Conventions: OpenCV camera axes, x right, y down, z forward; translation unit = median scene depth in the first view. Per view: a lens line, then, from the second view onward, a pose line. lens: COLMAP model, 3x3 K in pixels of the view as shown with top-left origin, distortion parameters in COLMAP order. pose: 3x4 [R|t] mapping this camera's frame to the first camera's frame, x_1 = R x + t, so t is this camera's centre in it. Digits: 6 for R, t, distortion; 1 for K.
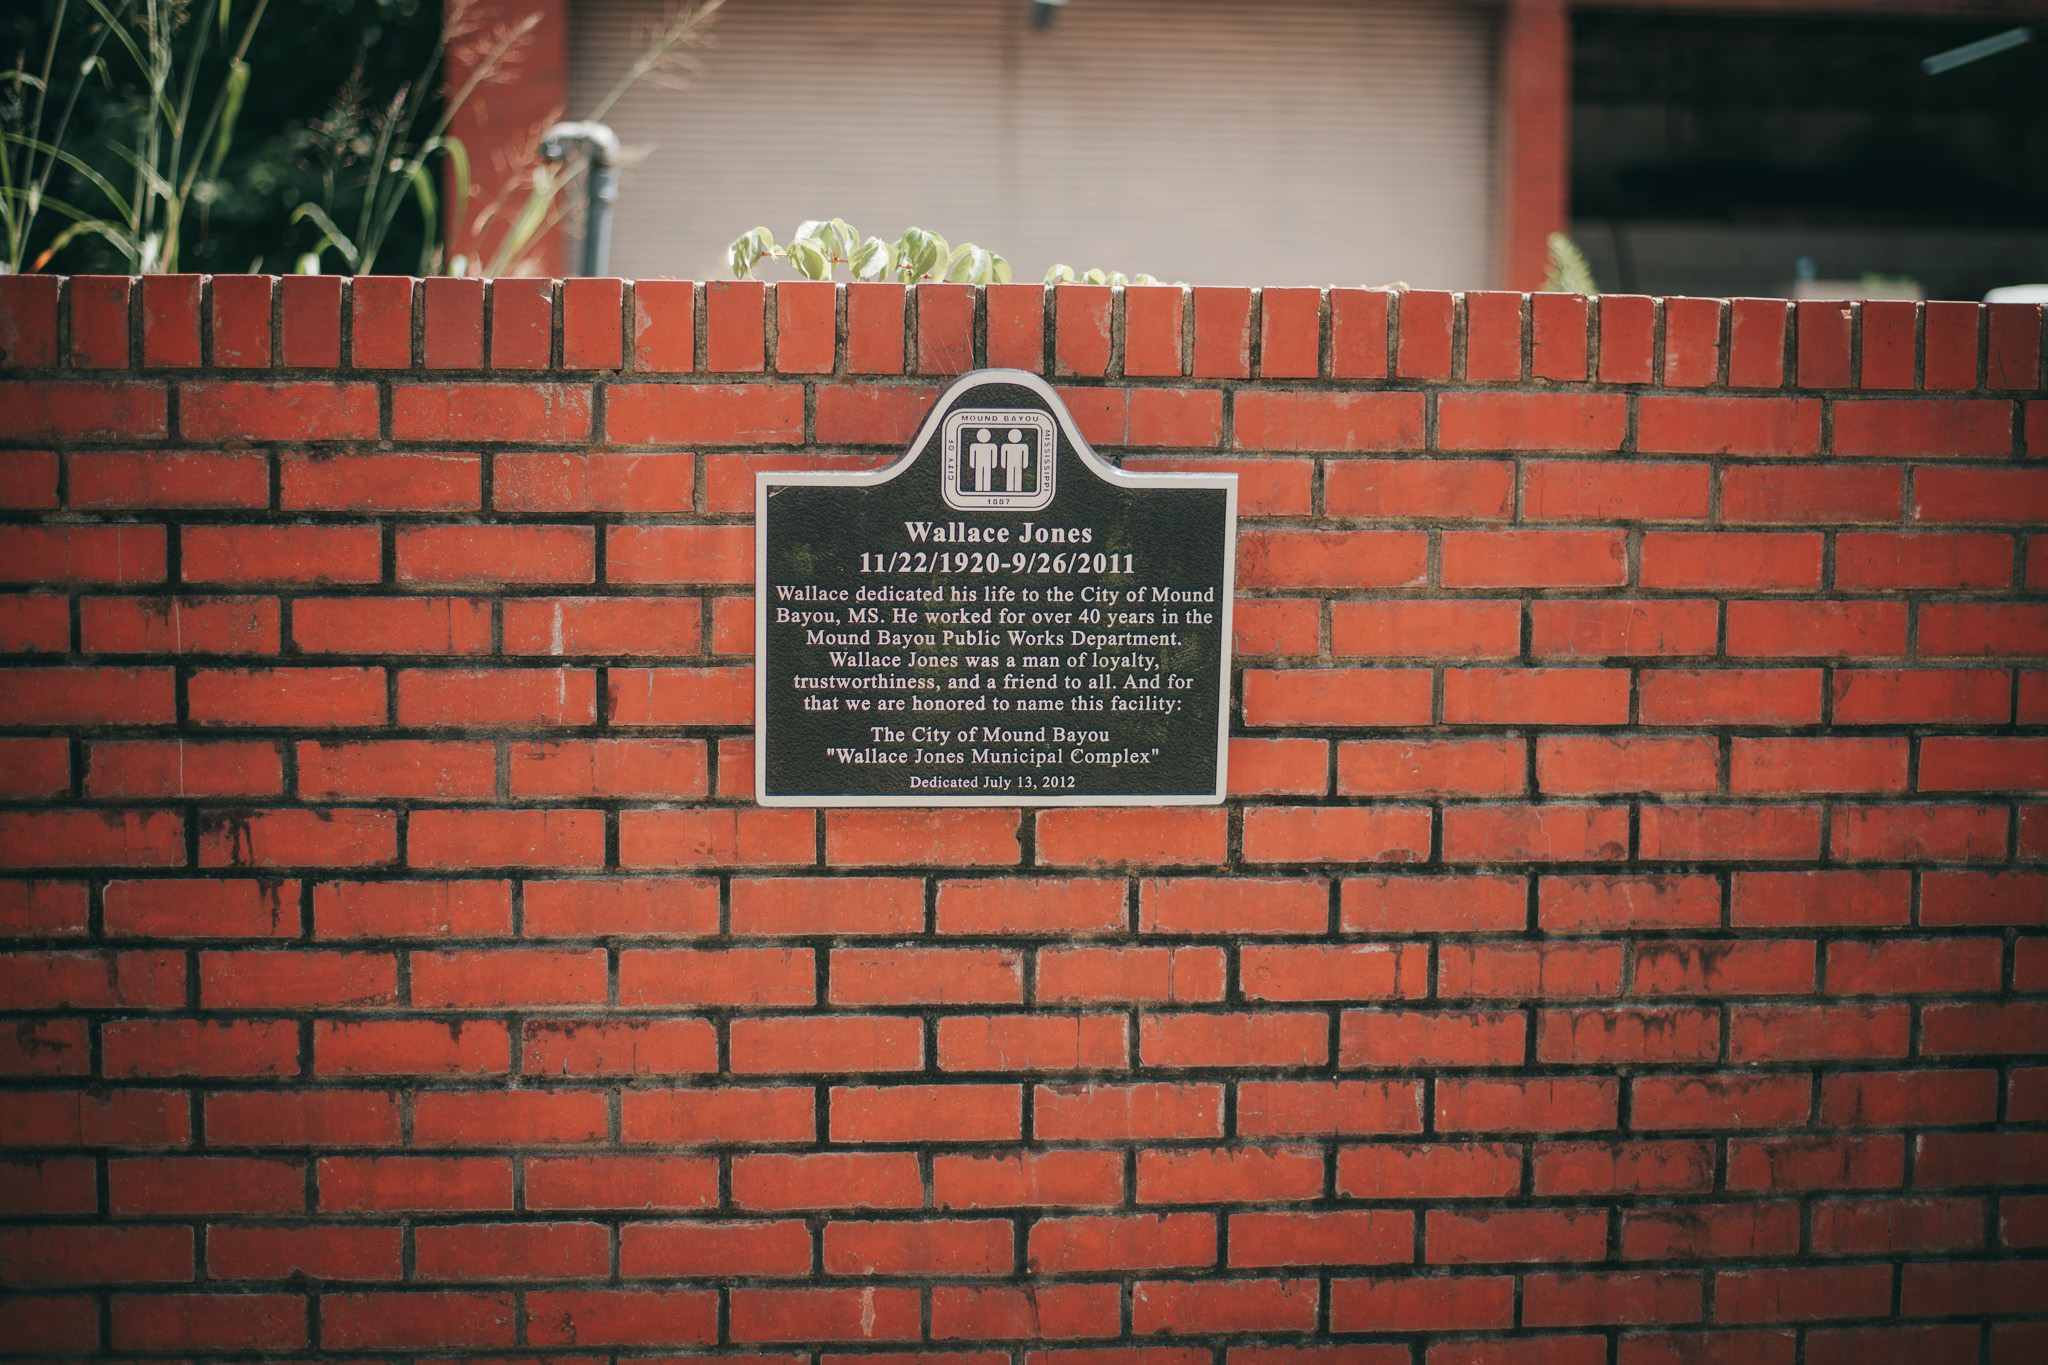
lens RADIAL K [[3200.2, 0, 1024.0], [0, 3200.2, 682.5], [0, 0, 1]] dist [-0.054218, 0.058477]
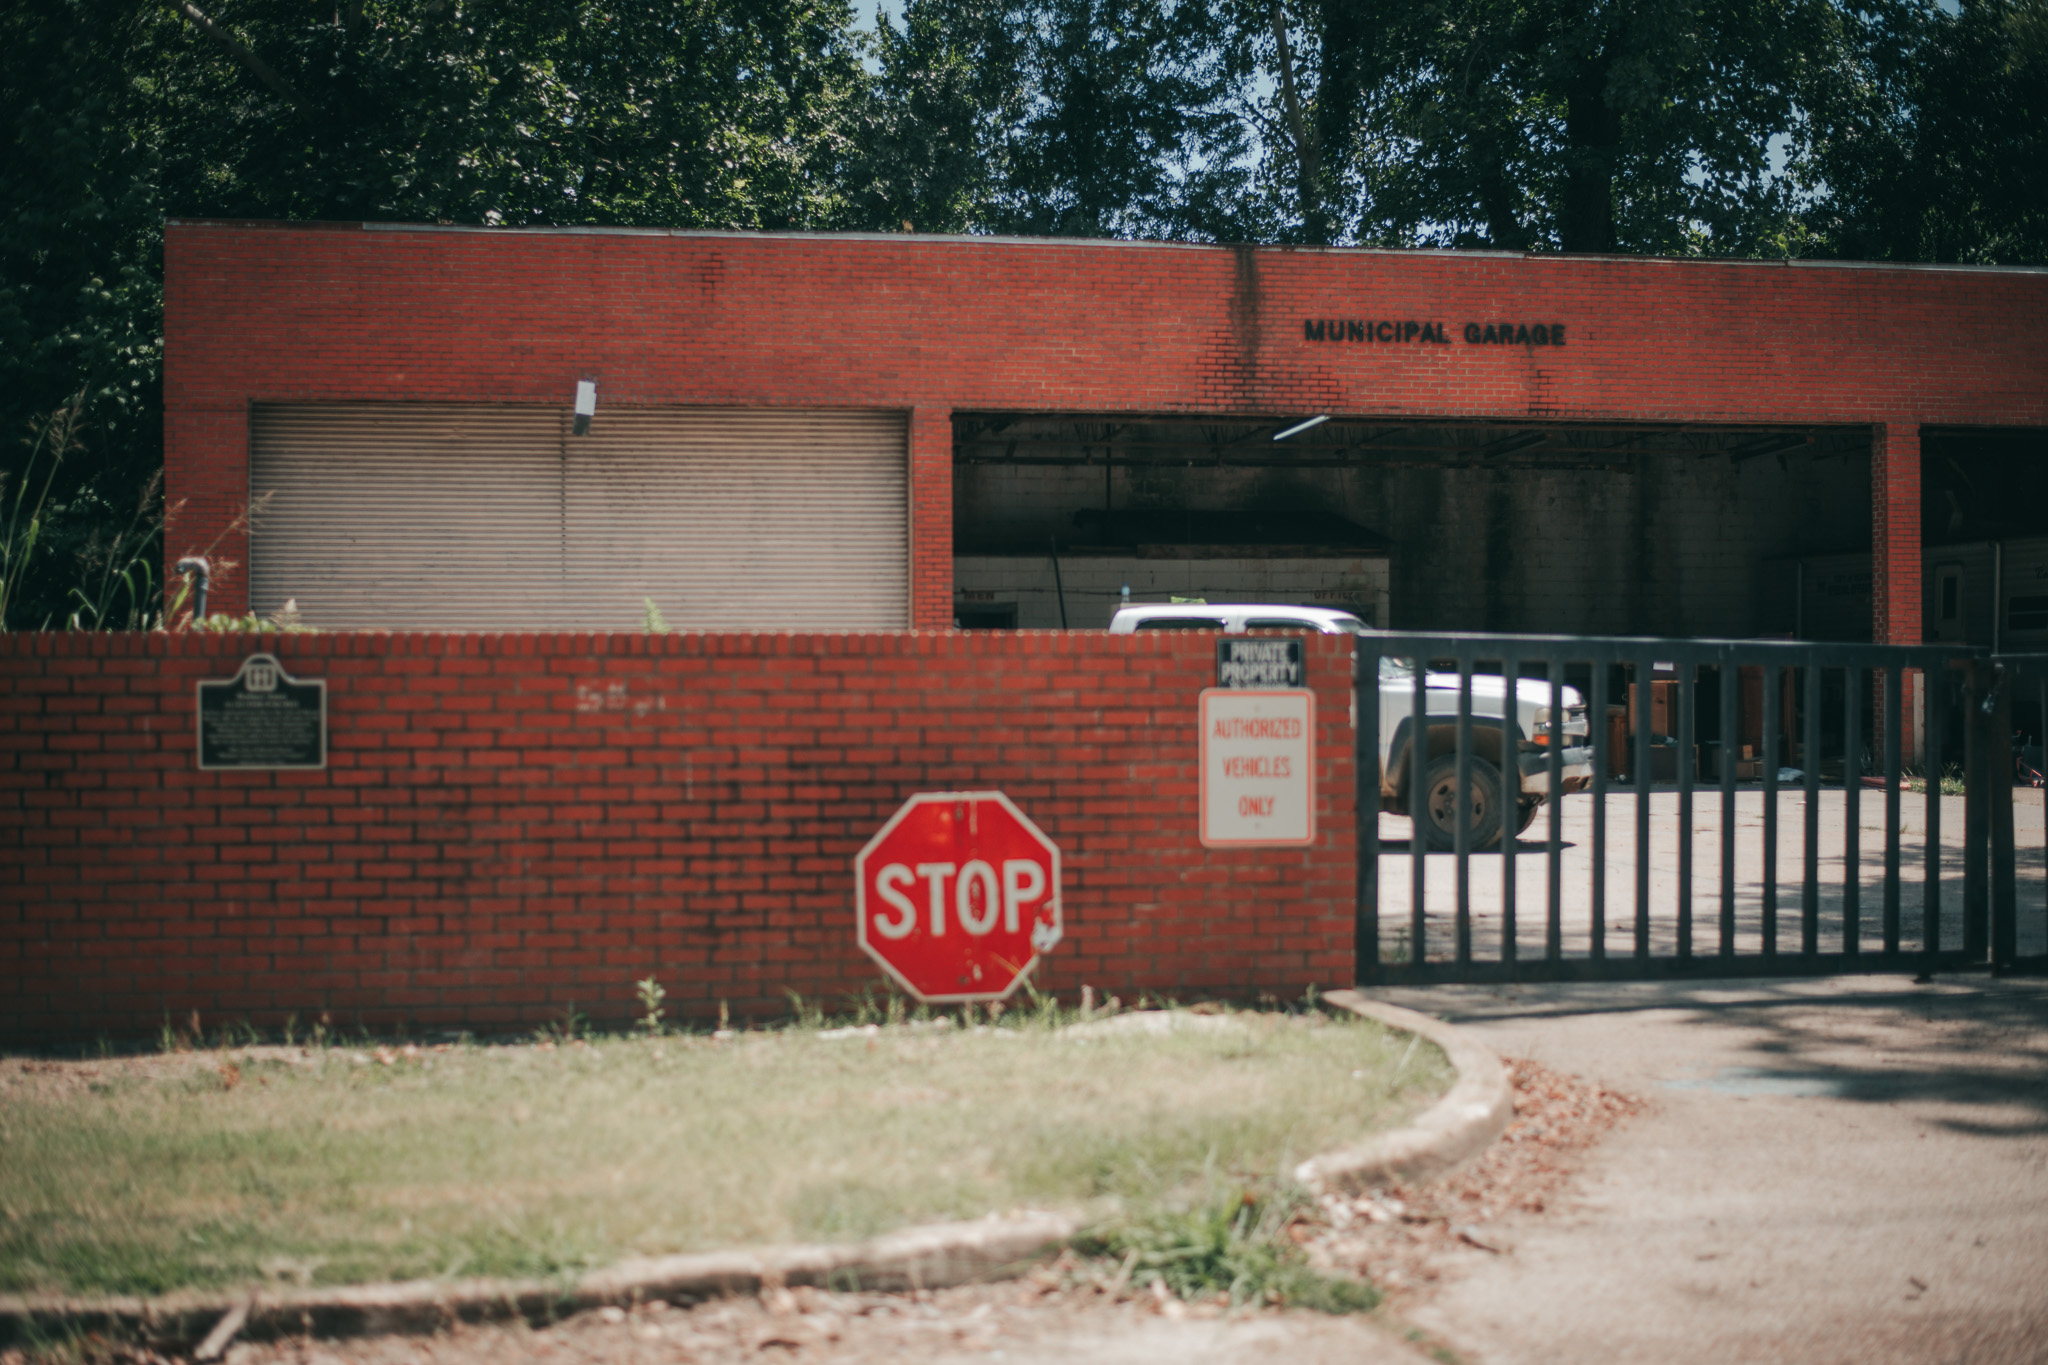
lens RADIAL K [[3200.2, 0, 1024.0], [0, 3200.2, 682.5], [0, 0, 1]] dist [-0.054218, 0.058477]
pose [[0.997173, -0.012565, 0.074088, 0.597833], [0.019537, 0.995367, -0.094147, 0.303394], [-0.072562, 0.095328, 0.992798, -2.765845]]
